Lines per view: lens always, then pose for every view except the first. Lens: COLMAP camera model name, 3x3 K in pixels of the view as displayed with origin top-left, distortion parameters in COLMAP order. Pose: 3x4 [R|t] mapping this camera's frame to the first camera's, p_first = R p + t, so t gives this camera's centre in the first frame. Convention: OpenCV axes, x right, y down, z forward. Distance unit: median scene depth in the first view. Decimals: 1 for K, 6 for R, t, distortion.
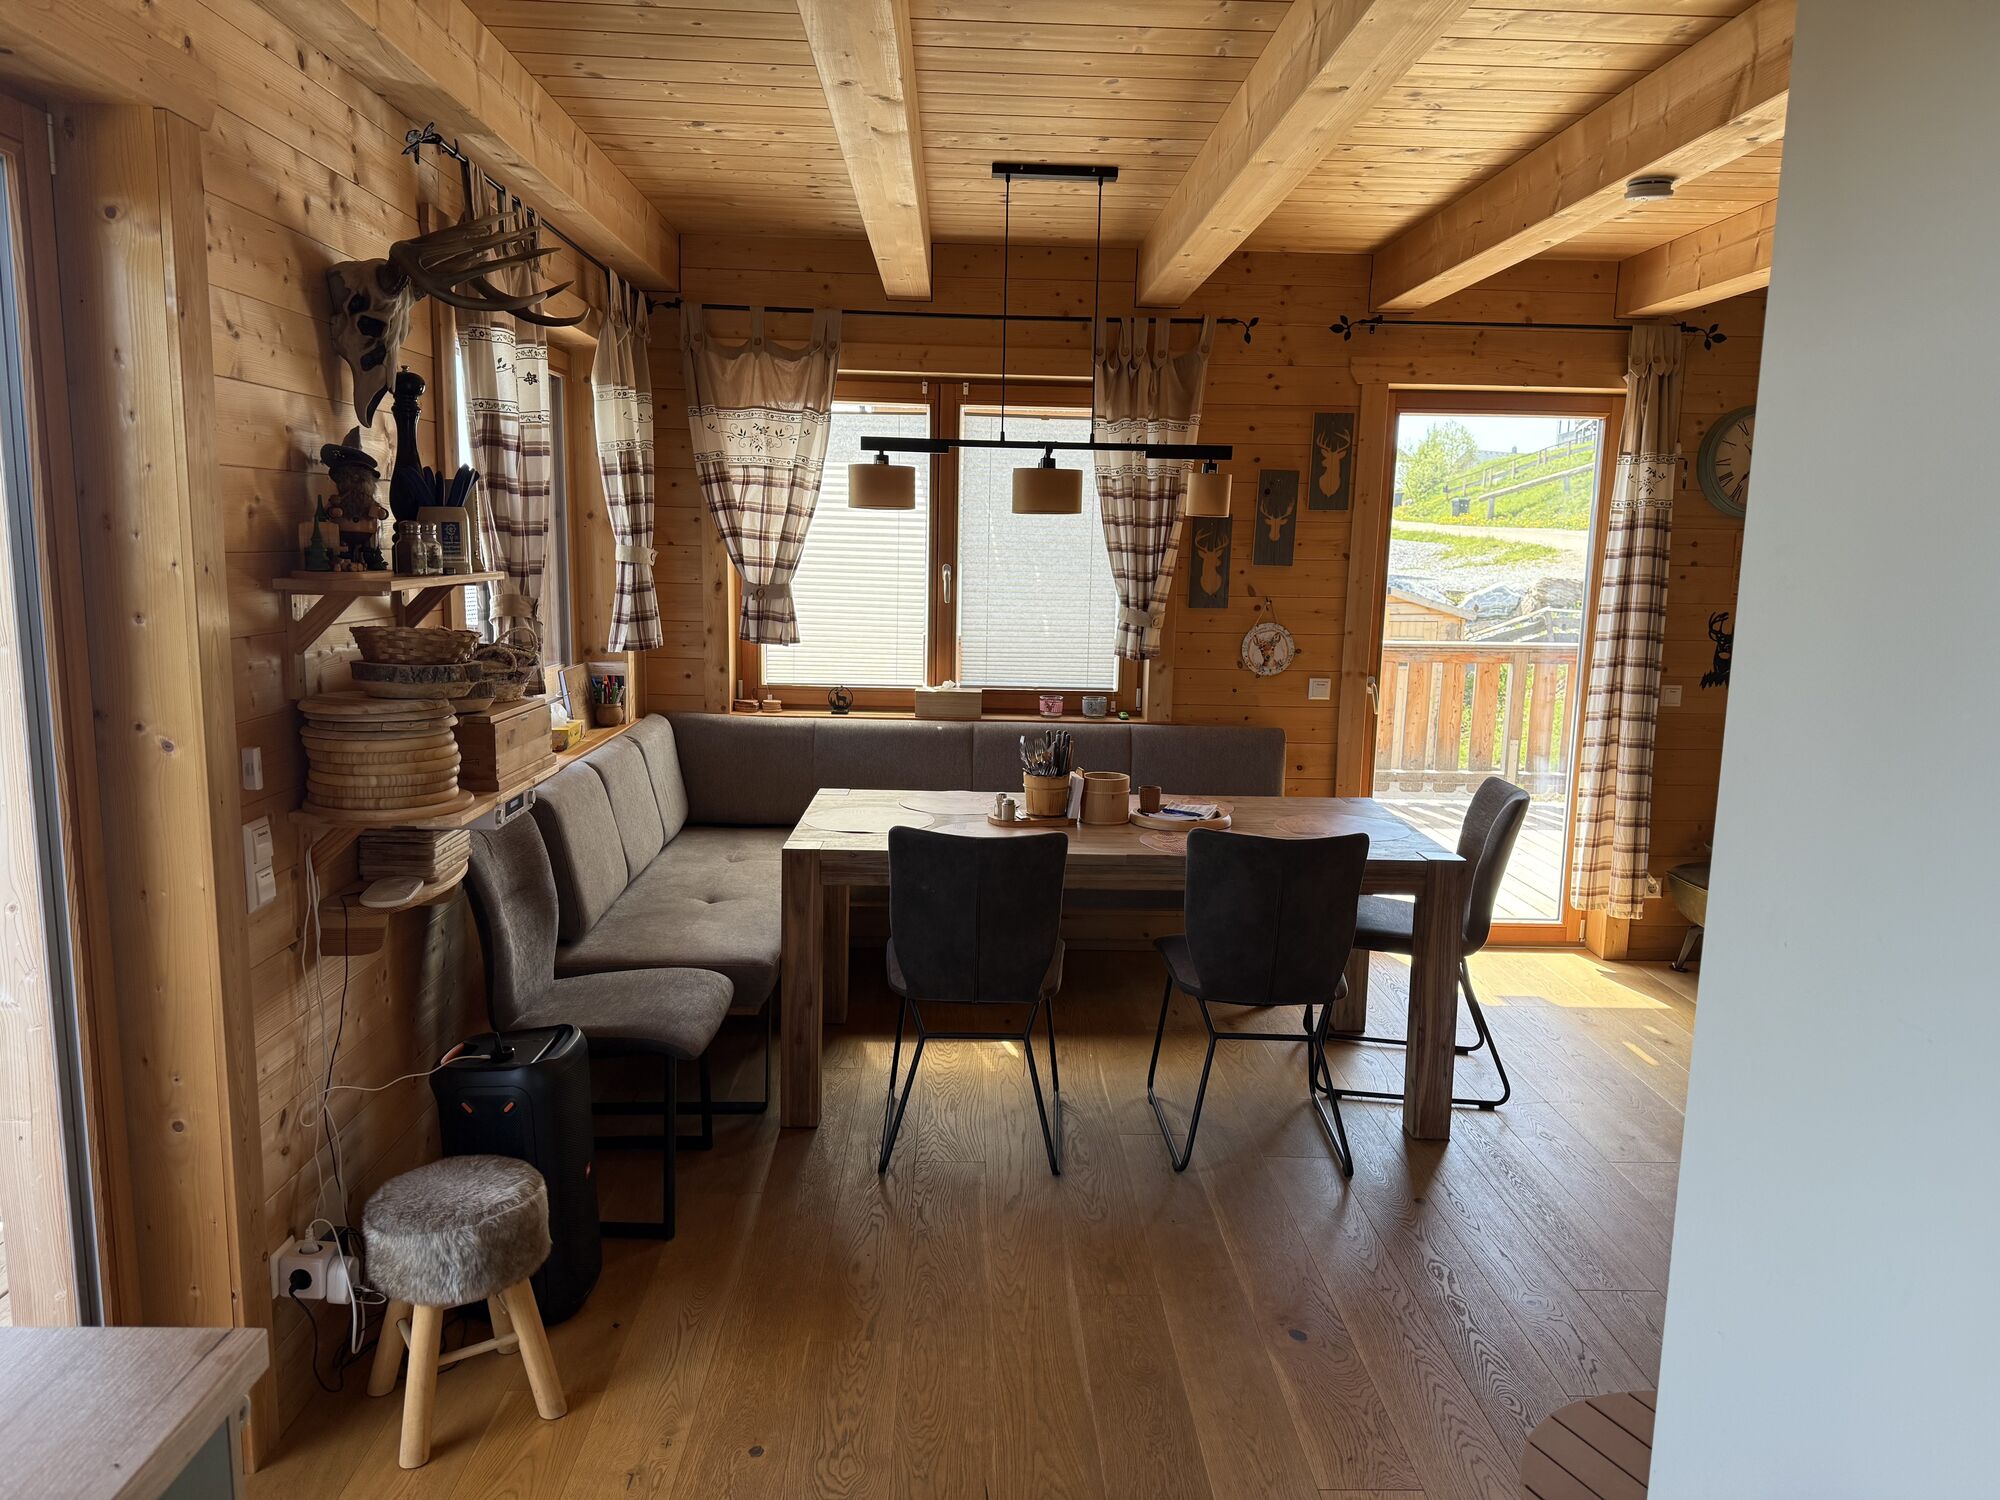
lens RADIAL K [[1392.8, 0, 1000.0], [0, 1392.8, 750.0], [0, 0, 1]] dist [0.200055, -0.405179]
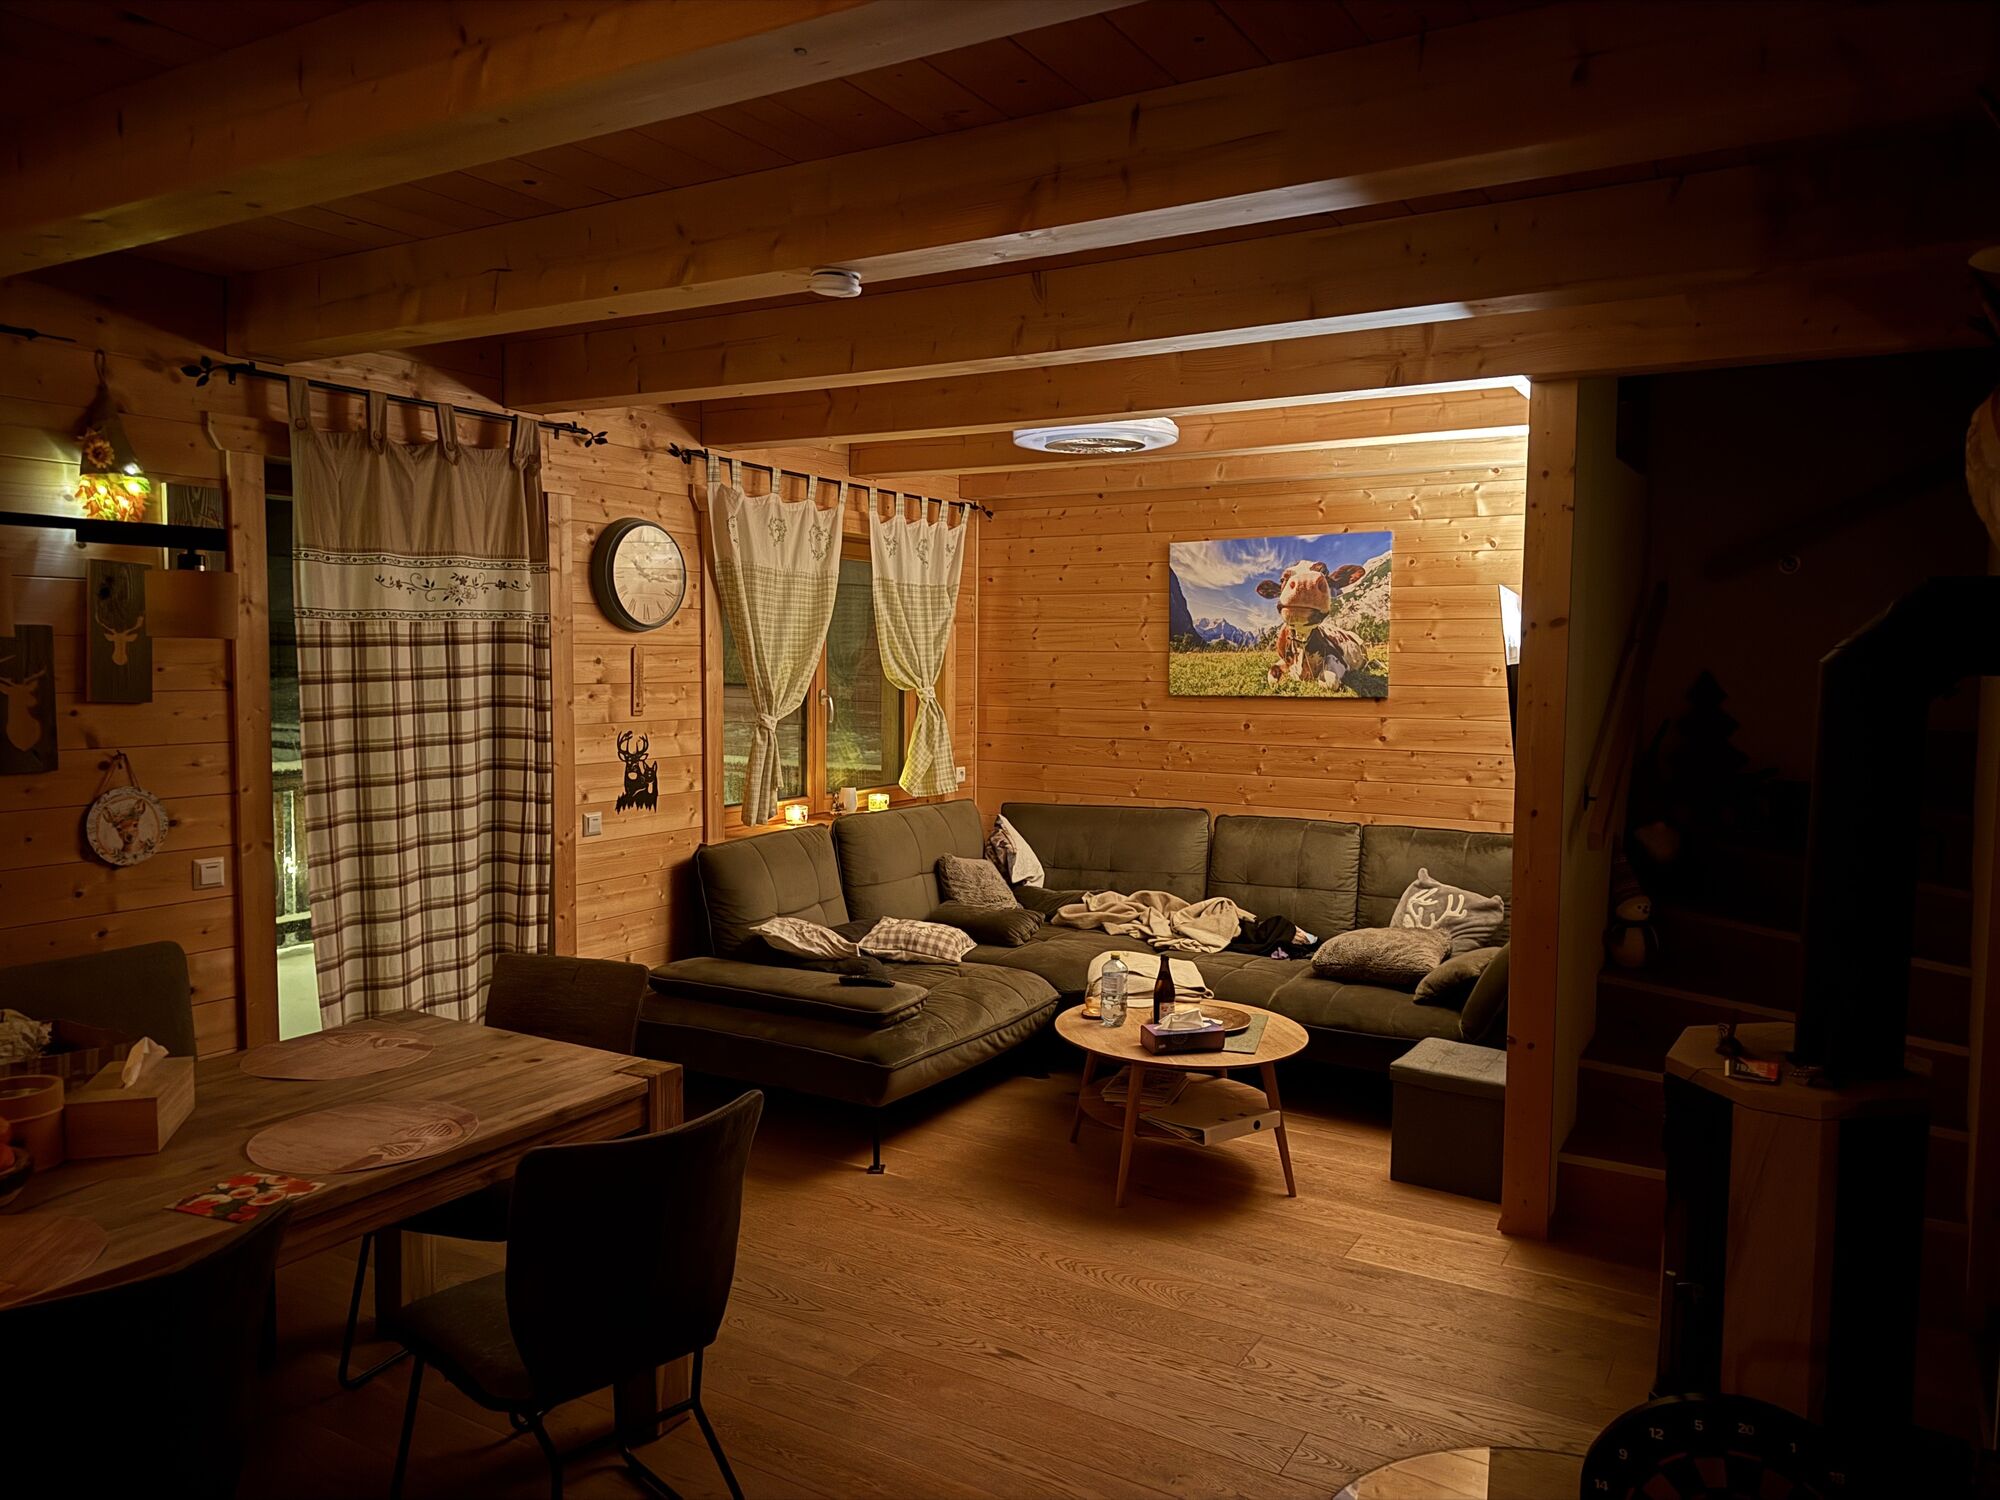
lens RADIAL K [[1389.5, 0, 1042.6], [0, 1389.5, 763.8], [0, 0, 1]] dist [0.007610, -0.039351]
pose [[0.509174, -0.085346, 0.856422, -0.150471], [0.131111, 0.991149, 0.020821, -0.058907], [-0.850618, 0.101685, 0.515857, 0.294671]]
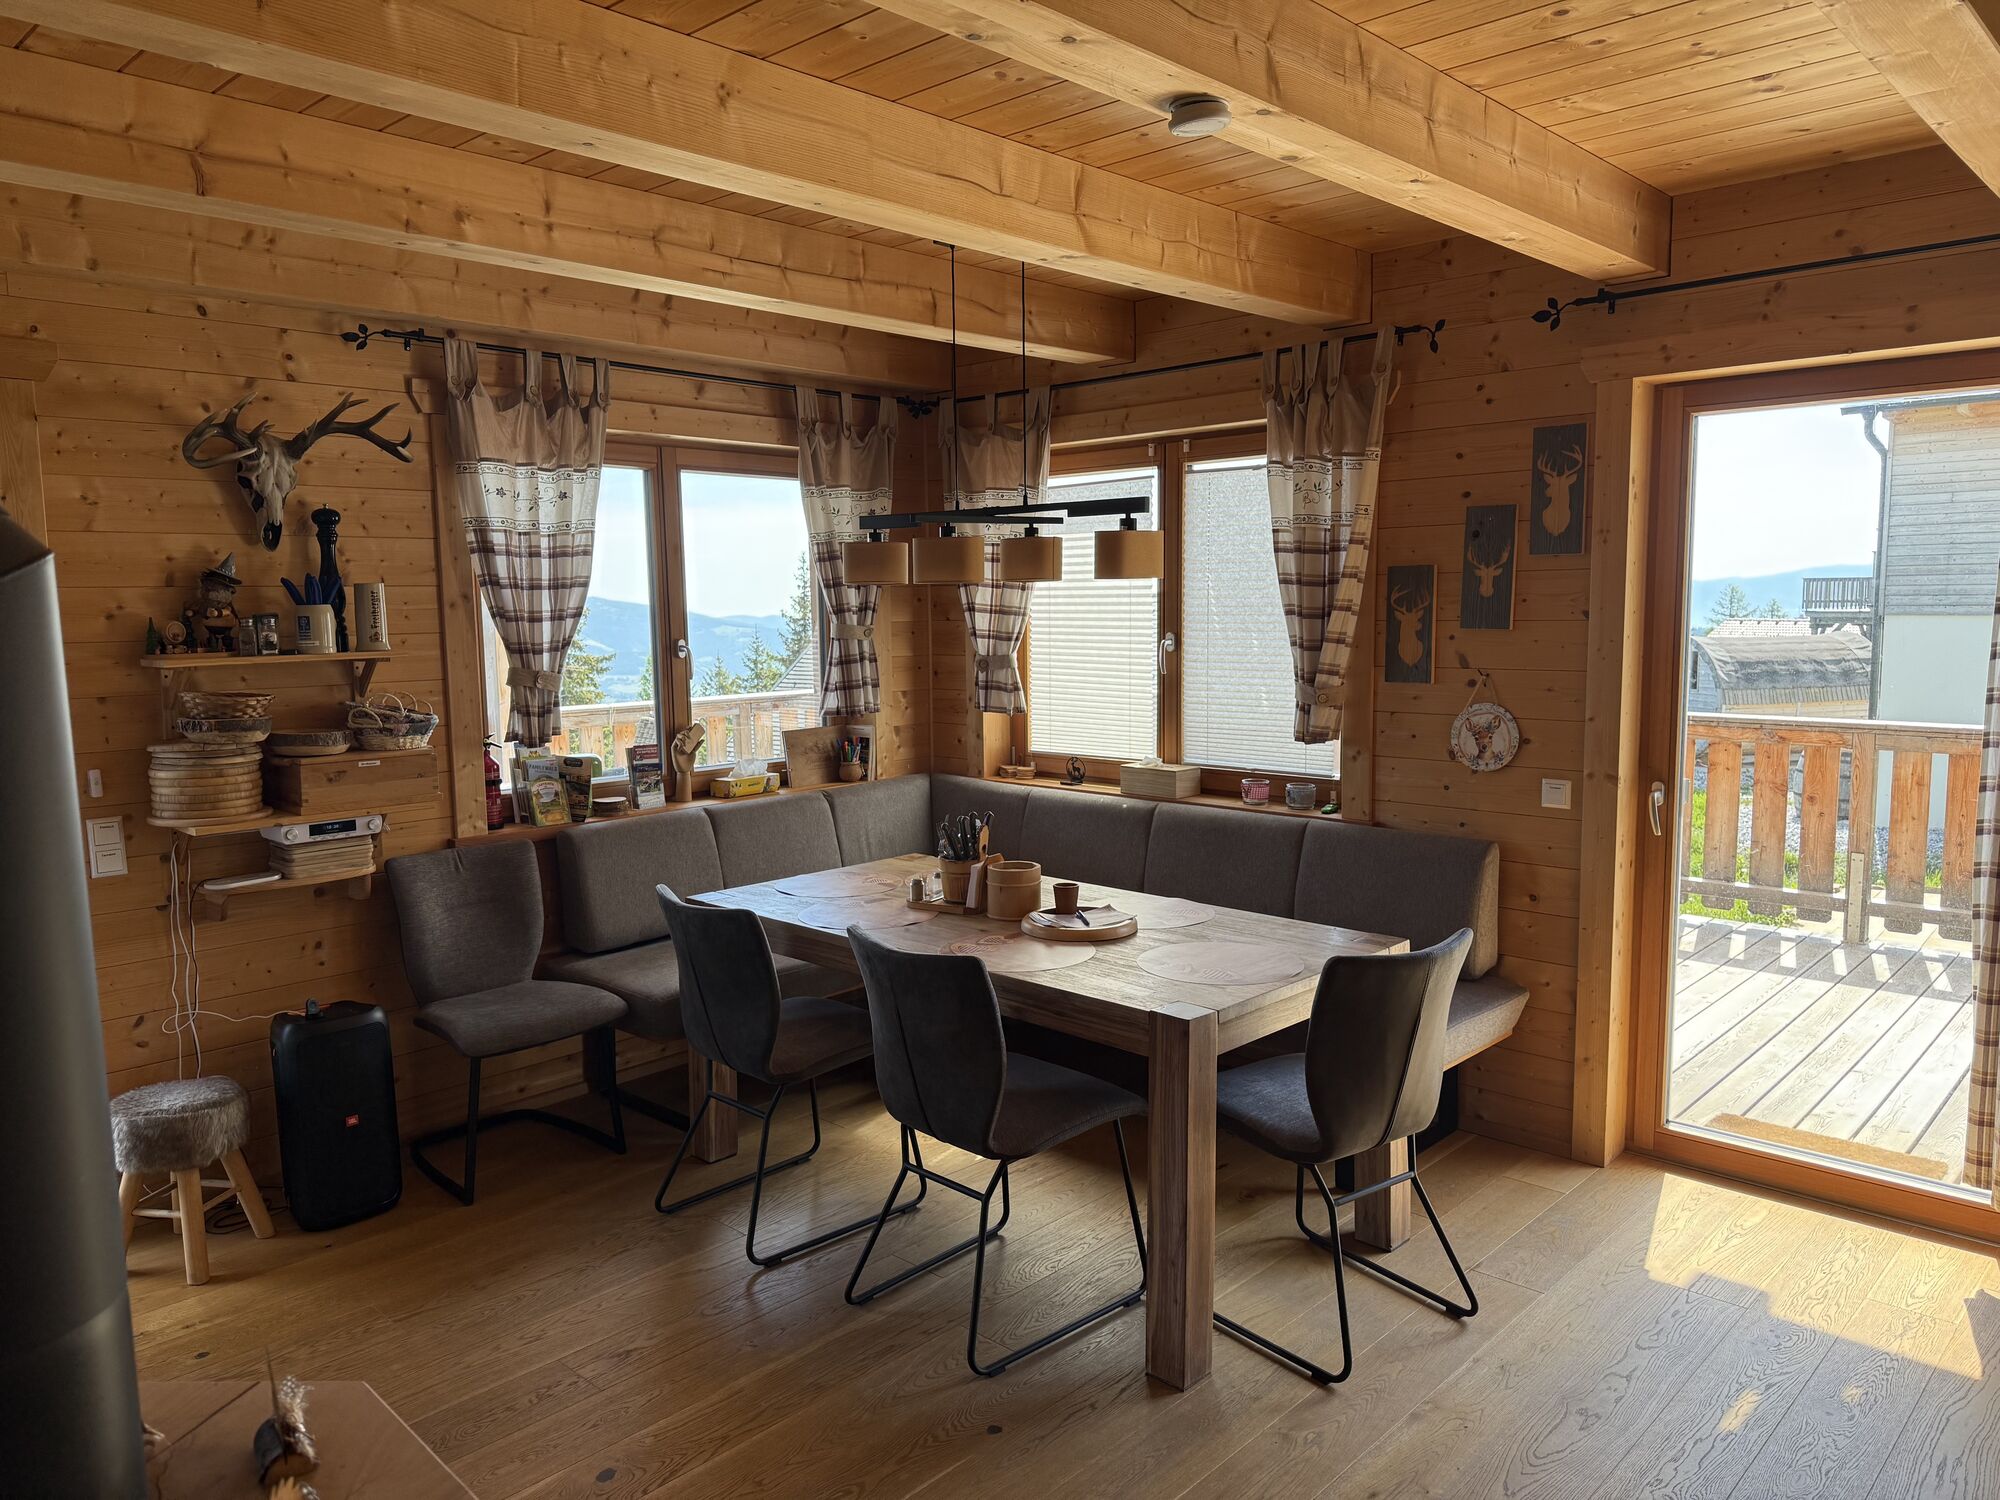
lens RADIAL K [[1402.4, 0, 1000.0], [0, 1402.4, 750.0], [0, 0, 1]] dist [0.136738, -0.182602]
pose [[0.703627, 0.045717, -0.709097, 0.566368], [-0.077944, 0.996872, -0.013072, -0.034601], [0.706281, 0.064468, 0.704990, 0.271141]]
